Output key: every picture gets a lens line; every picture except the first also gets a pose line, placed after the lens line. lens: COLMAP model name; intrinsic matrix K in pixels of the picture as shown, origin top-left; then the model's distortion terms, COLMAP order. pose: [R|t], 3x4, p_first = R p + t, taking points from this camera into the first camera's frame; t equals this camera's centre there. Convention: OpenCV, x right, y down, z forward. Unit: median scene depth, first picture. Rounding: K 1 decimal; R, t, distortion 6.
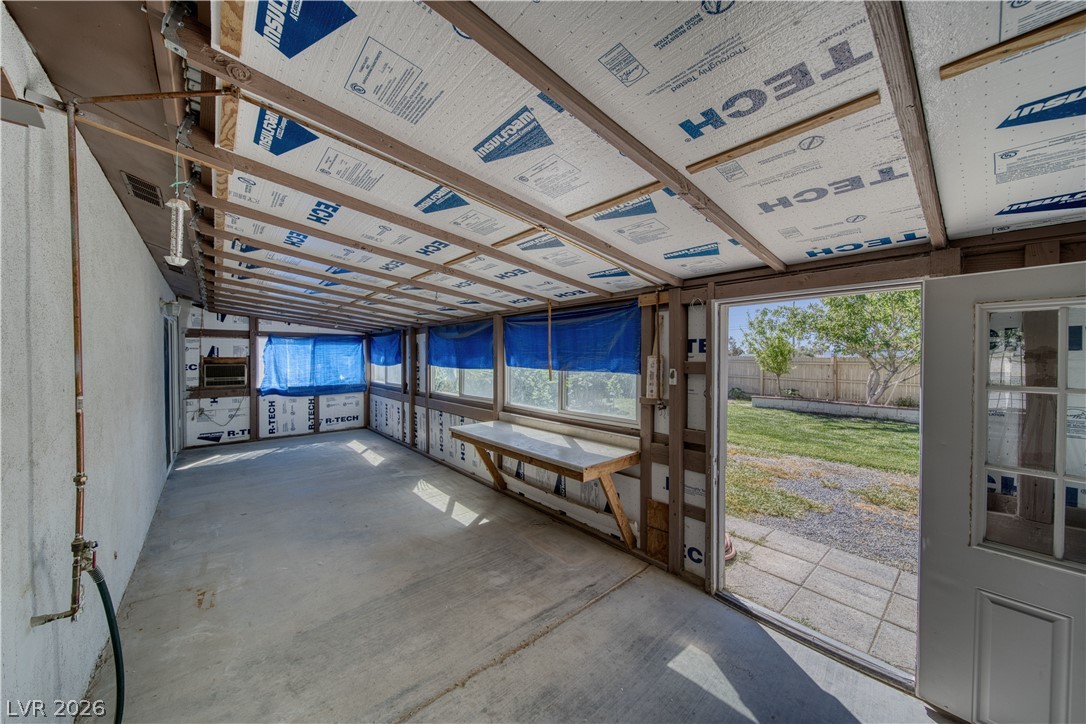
lens RADIAL K [[380.0, 0, 537.7], [0, 380.0, 361.4], [0, 0, 1]] dist [-0.002043, -0.000916]
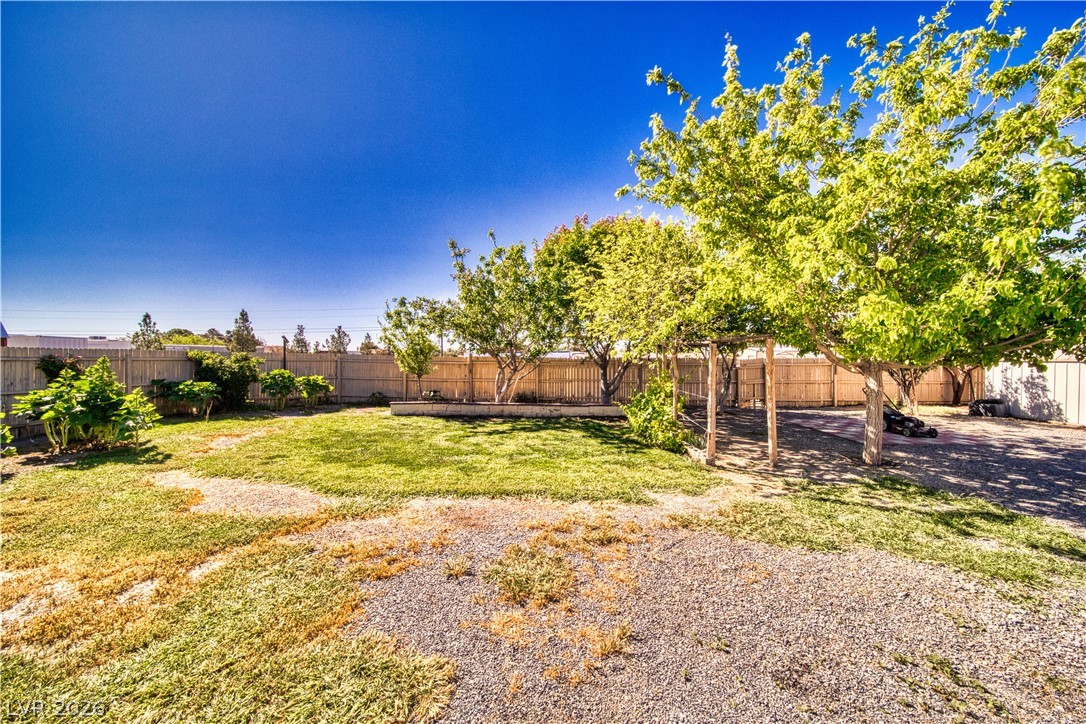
lens RADIAL K [[381.4, 0, 542.9], [0, 381.4, 358.6], [0, 0, 1]] dist [-0.008424, -0.000327]
pose [[0.662650, 0.001195, 0.748928, 0.175967], [0.005686, 0.999962, -0.006626, 0.002520], [-0.748907, 0.008649, 0.662618, 0.214272]]
